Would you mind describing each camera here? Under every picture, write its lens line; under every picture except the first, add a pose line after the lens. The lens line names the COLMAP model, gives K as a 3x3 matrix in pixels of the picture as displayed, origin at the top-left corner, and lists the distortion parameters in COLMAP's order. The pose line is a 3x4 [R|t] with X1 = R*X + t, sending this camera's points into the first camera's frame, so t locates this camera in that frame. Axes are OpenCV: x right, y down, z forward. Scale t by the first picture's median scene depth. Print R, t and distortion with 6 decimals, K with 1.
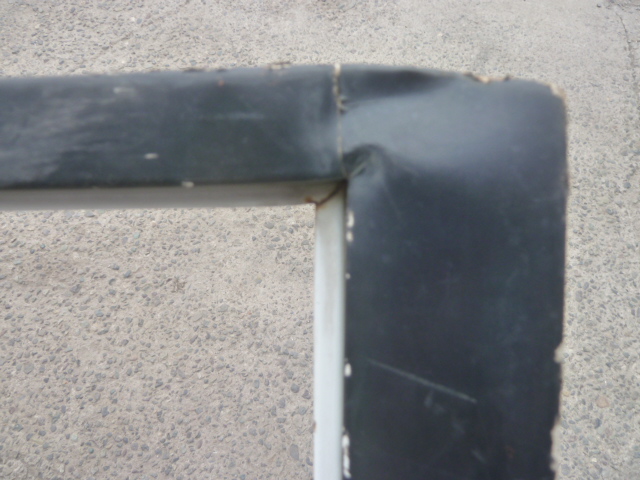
lens RADIAL K [[483.5, 0, 323.0], [0, 483.5, 241.2], [0, 0, 1]] dist [-0.036597, 0.005619]
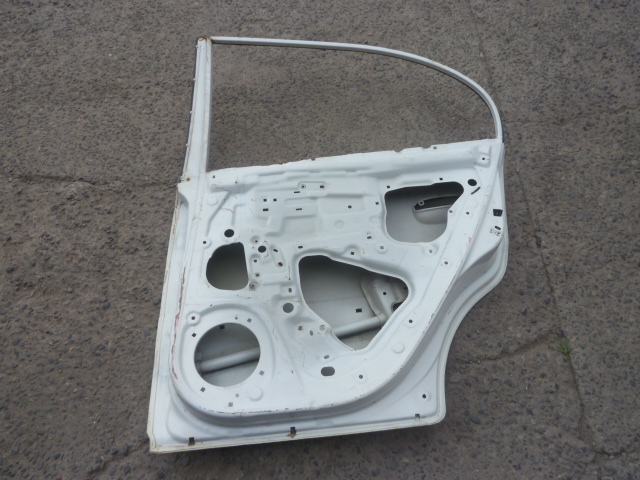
lens RADIAL K [[483.5, 0, 321.4], [0, 483.5, 240.1], [0, 0, 1]] dist [-0.036597, 0.005619]
pose [[0.973455, -0.199766, 0.111712, -0.175128], [0.202979, 0.979017, -0.018047, 0.763354], [-0.105763, 0.040244, 0.993577, -0.634284]]
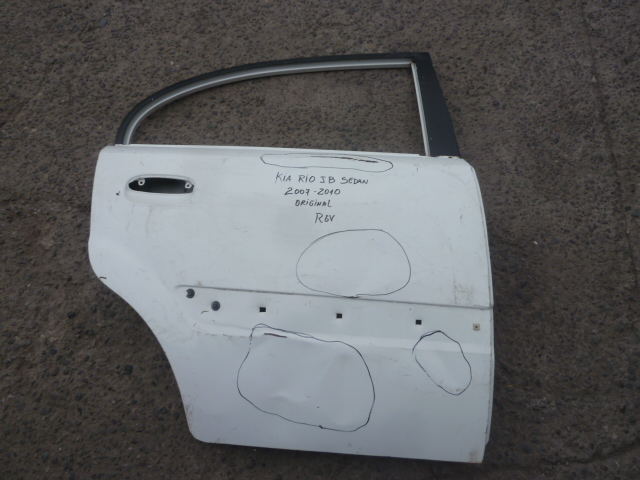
lens RADIAL K [[483.5, 0, 319.6], [0, 483.5, 240.7], [0, 0, 1]] dist [-0.036597, 0.005619]
pose [[0.988996, -0.147653, 0.009300, -0.213509], [0.146349, 0.985600, 0.084703, 0.430835], [-0.021673, -0.082410, 0.996363, -0.491846]]
